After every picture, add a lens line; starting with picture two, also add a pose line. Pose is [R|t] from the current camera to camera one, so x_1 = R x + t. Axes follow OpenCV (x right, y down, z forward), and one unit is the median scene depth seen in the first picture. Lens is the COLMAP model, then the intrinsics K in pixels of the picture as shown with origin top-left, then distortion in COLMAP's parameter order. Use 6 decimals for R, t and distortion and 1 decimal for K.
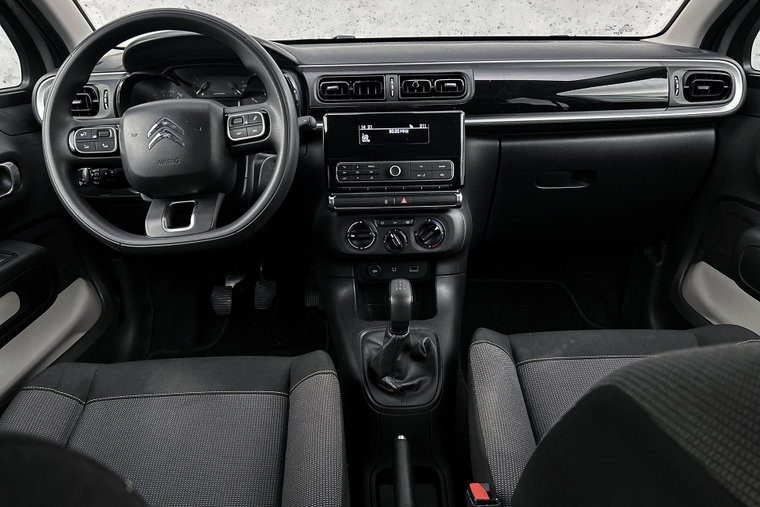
lens RADIAL K [[579.5, 0, 374.6], [0, 579.5, 255.1], [0, 0, 1]] dist [0.044608, -0.055602]
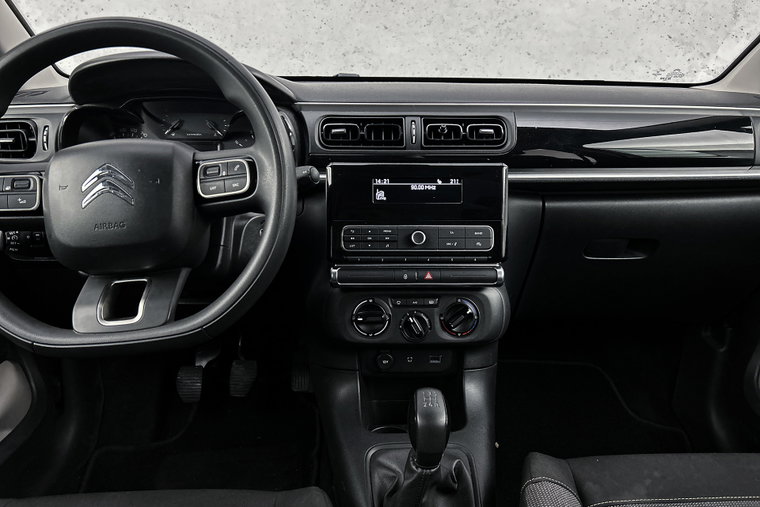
lens RADIAL K [[579.5, 0, 375.5], [0, 579.5, 249.4], [0, 0, 1]] dist [0.044608, -0.055602]
pose [[0.999389, 0.020930, 0.027998, -0.040755], [-0.018450, 0.996120, -0.086055, -0.060129], [-0.029690, 0.085486, 0.995897, 0.226341]]
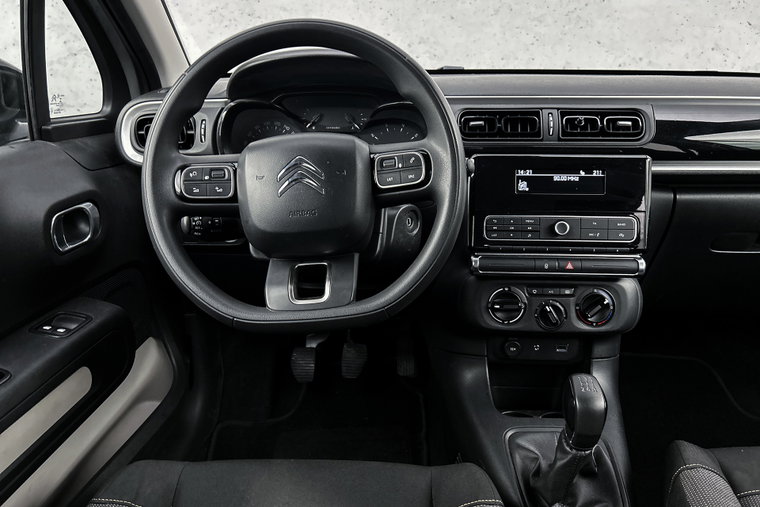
lens RADIAL K [[579.5, 0, 367.8], [0, 579.5, 251.5], [0, 0, 1]] dist [0.044608, -0.055602]
pose [[0.997936, 0.036894, -0.052559, -0.175438], [-0.040301, 0.997052, -0.065293, -0.049514], [0.049995, 0.067276, 0.996481, 0.192924]]
